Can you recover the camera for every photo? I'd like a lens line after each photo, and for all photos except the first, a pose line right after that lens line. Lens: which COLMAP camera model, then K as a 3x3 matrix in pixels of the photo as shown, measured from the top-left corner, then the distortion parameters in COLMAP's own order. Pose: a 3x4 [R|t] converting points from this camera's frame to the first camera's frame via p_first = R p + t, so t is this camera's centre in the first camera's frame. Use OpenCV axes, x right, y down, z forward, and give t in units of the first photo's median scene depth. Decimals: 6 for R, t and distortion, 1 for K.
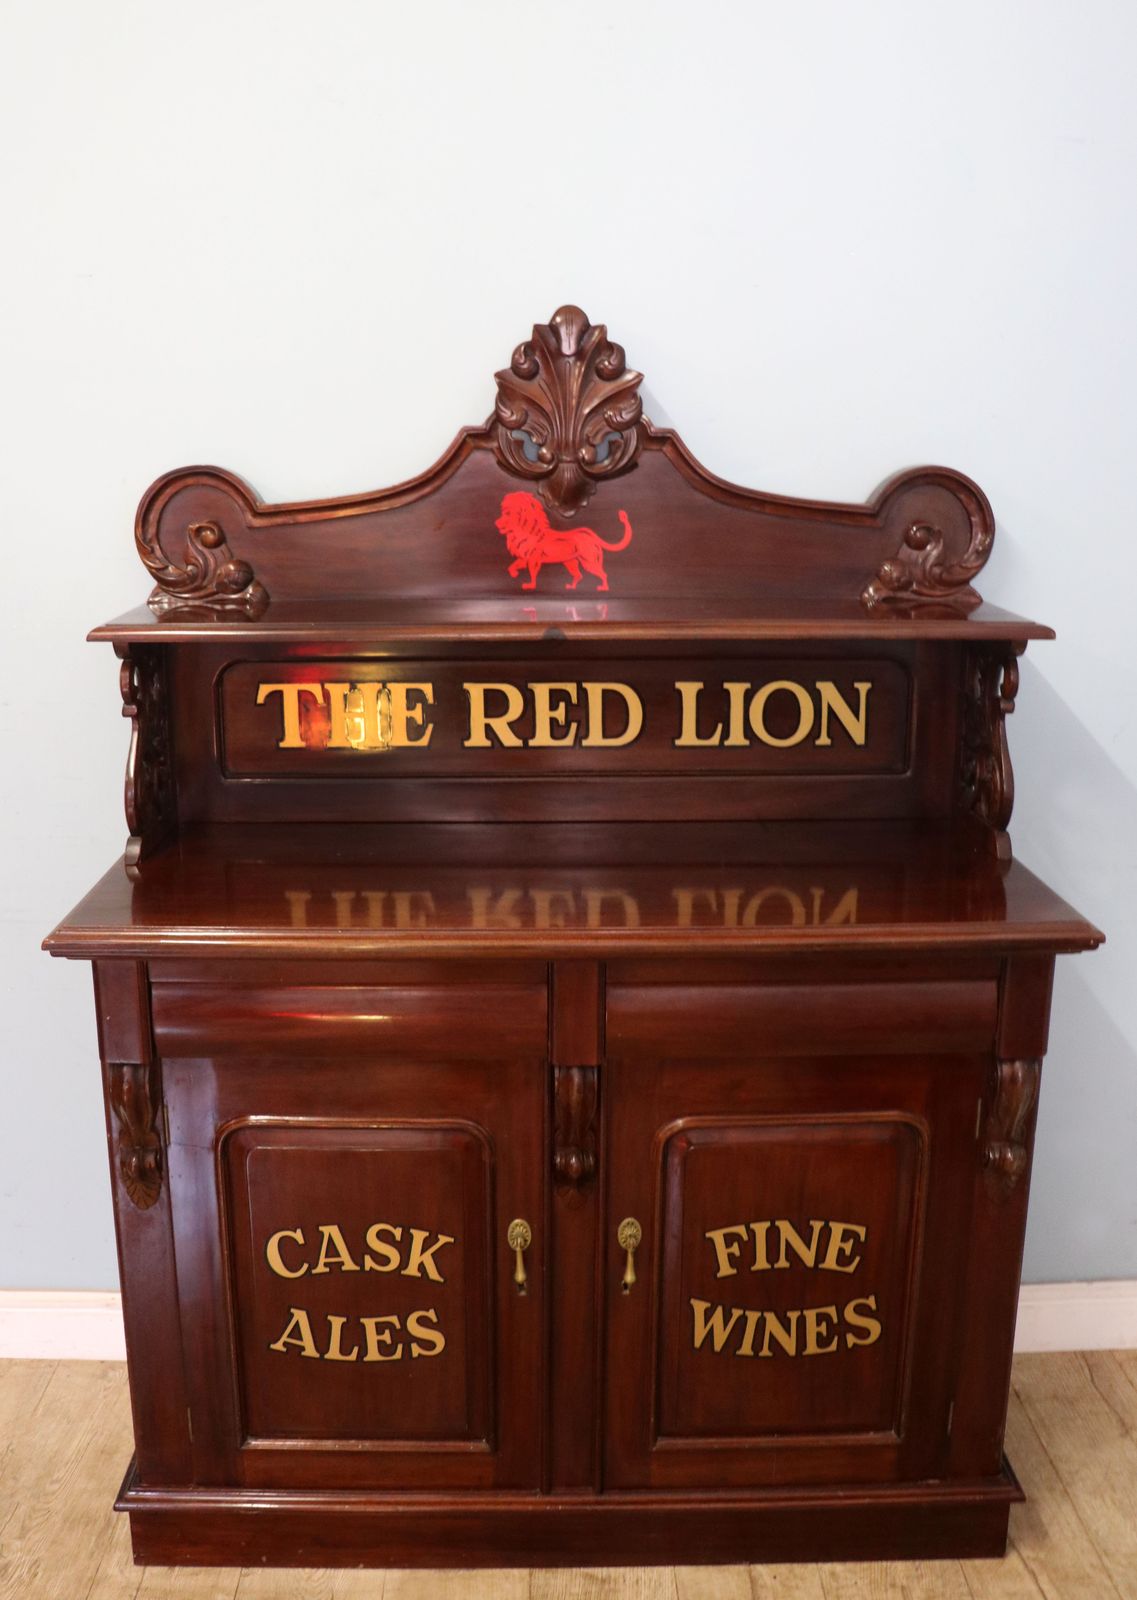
lens RADIAL K [[1495.7, 0, 551.6], [0, 1495.7, 713.6], [0, 0, 1]] dist [-0.131342, 0.000000]
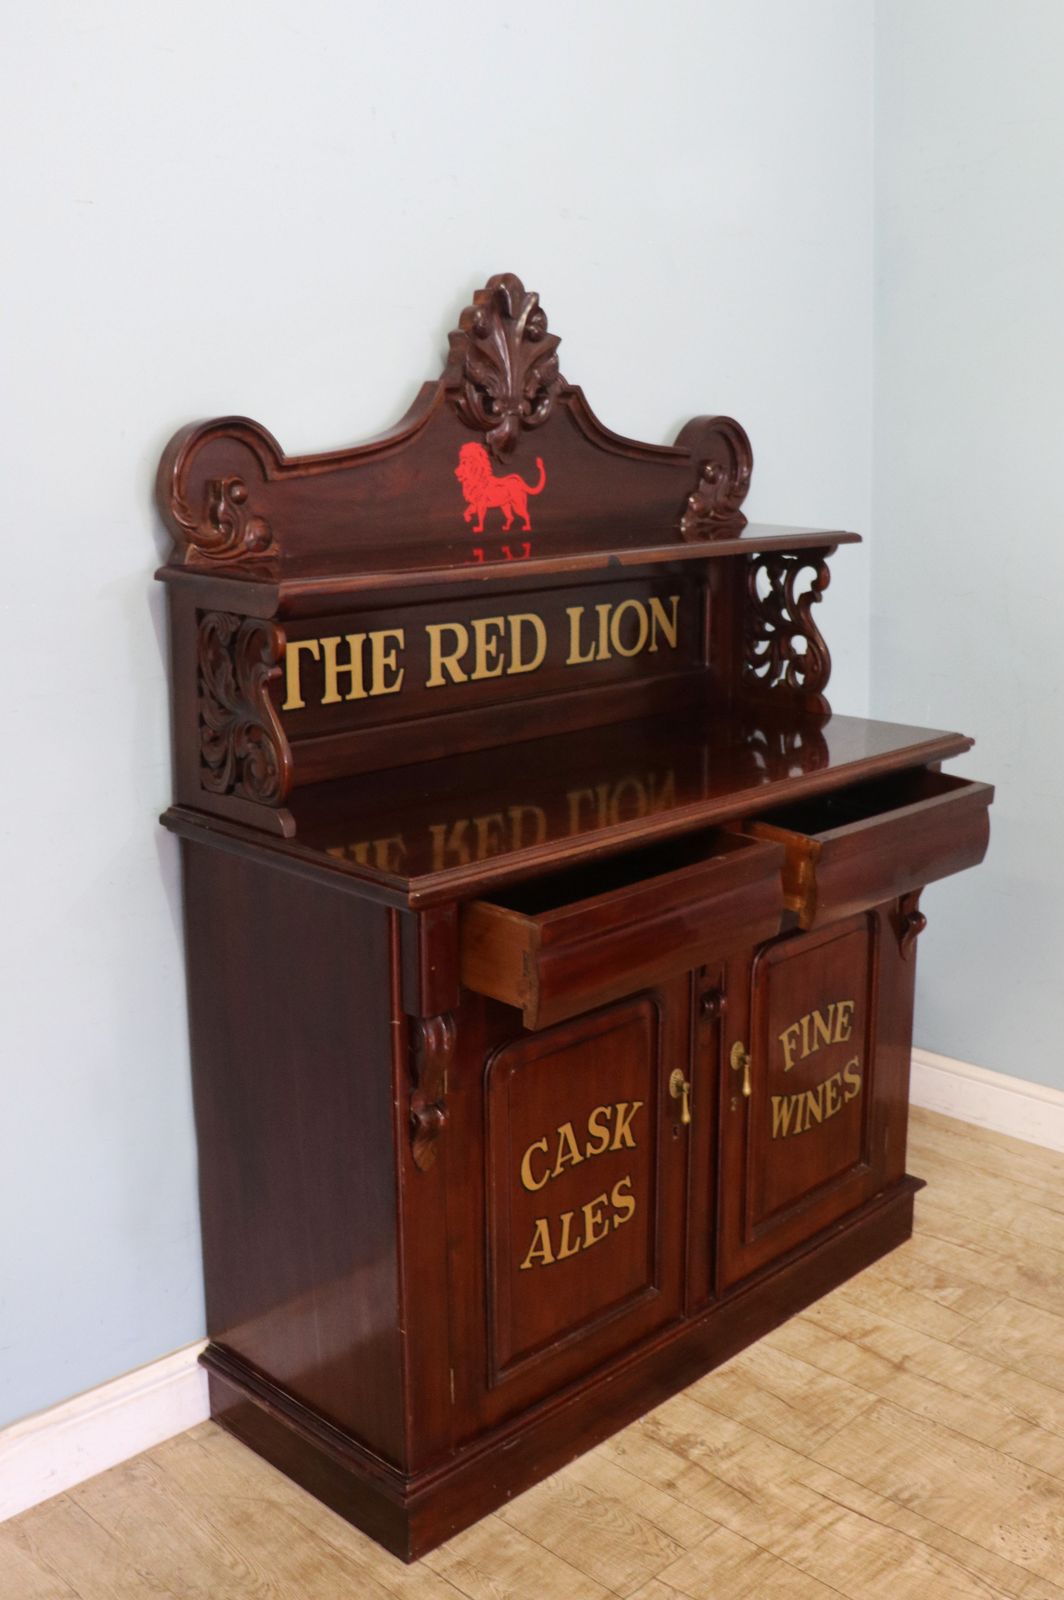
lens RADIAL K [[1589.1, 0, 563.6], [0, 1589.1, 691.3], [0, 0, 1]] dist [-0.148076, 0.000000]
pose [[0.709998, -0.120266, 0.693858, -0.792917], [0.133578, 0.990421, 0.034984, -0.001219], [-0.691418, 0.067845, 0.719262, 0.142928]]
